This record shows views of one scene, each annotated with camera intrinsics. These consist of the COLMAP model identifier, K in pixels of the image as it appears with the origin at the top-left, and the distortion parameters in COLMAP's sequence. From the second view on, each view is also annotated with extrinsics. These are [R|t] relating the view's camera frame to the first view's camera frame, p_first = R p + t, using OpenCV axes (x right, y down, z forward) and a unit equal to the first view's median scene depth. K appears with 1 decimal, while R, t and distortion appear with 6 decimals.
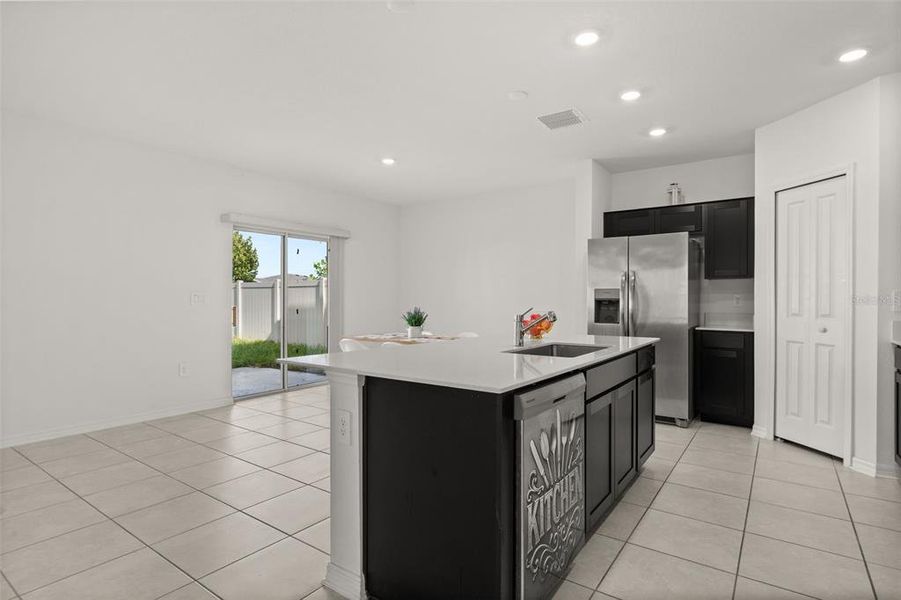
lens RADIAL K [[464.0, 0, 449.4], [0, 464.0, 298.9], [0, 0, 1]] dist [-0.001059, 0.000798]
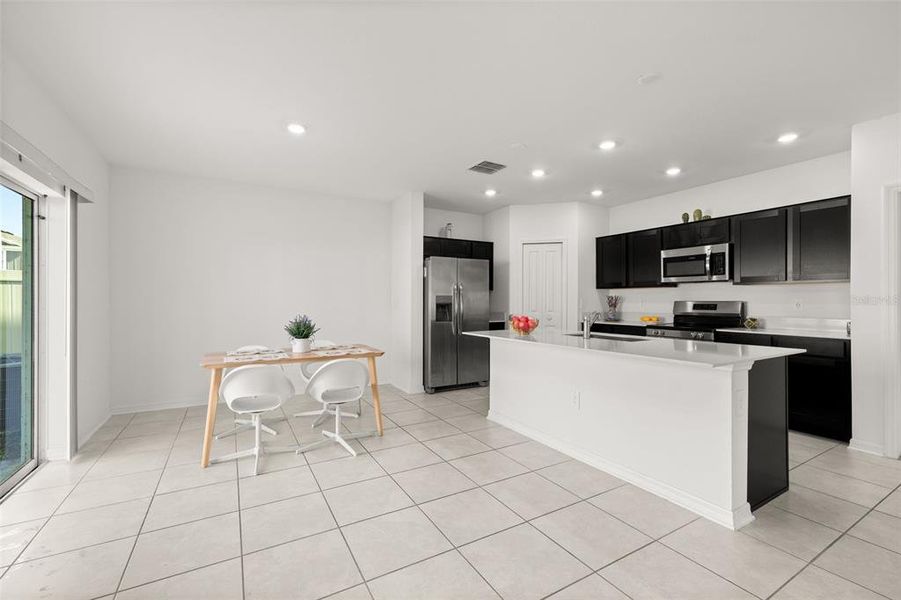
lens RADIAL K [[384.2, 0, 451.8], [0, 384.2, 300.1], [0, 0, 1]] dist [0.001627, 0.001153]
pose [[0.407520, -0.000450, 0.913196, -0.833719], [0.000693, 1.000000, 0.000183, -0.011129], [-0.913196, 0.000558, 0.407520, 0.678286]]
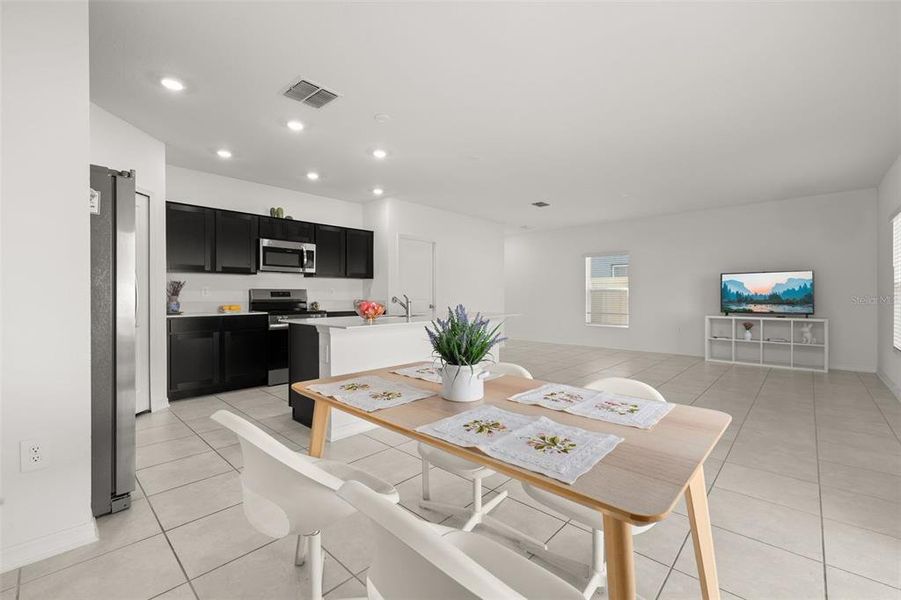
lens RADIAL K [[384.2, 0, 454.8], [0, 384.2, 296.4], [0, 0, 1]] dist [0.001627, 0.001153]
pose [[-0.992151, -0.000033, 0.125047, -0.154951], [0.000514, 0.999990, 0.004337, 0.014644], [-0.125046, 0.004367, -0.992141, 1.815374]]
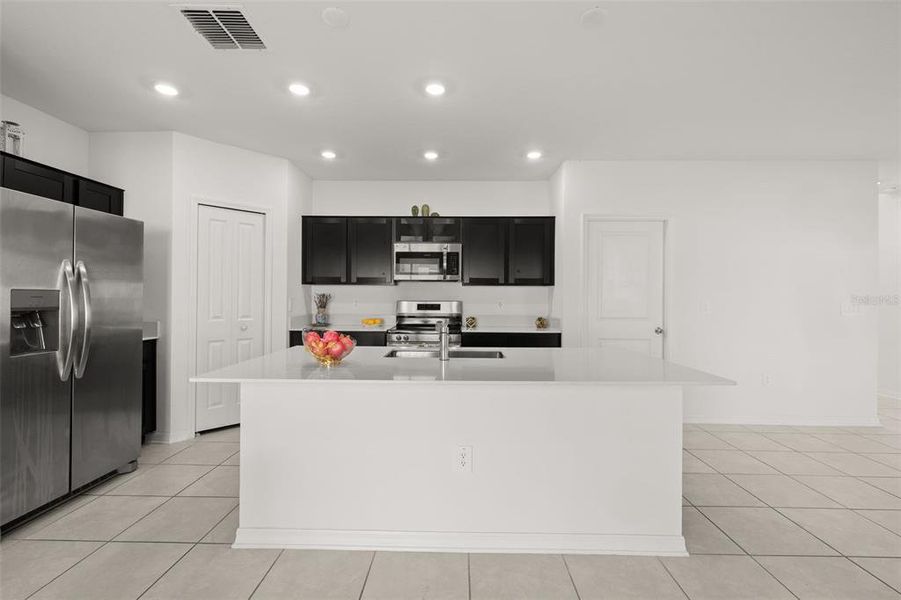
lens RADIAL K [[399.2, 0, 449.9], [0, 399.2, 297.1], [0, 0, 1]] dist [0.003406, 0.000018]
pose [[-0.565401, -0.001774, 0.824815, -0.408933], [-0.006229, 0.999978, -0.002119, -0.017681], [-0.824793, -0.006336, -0.565399, 1.103590]]
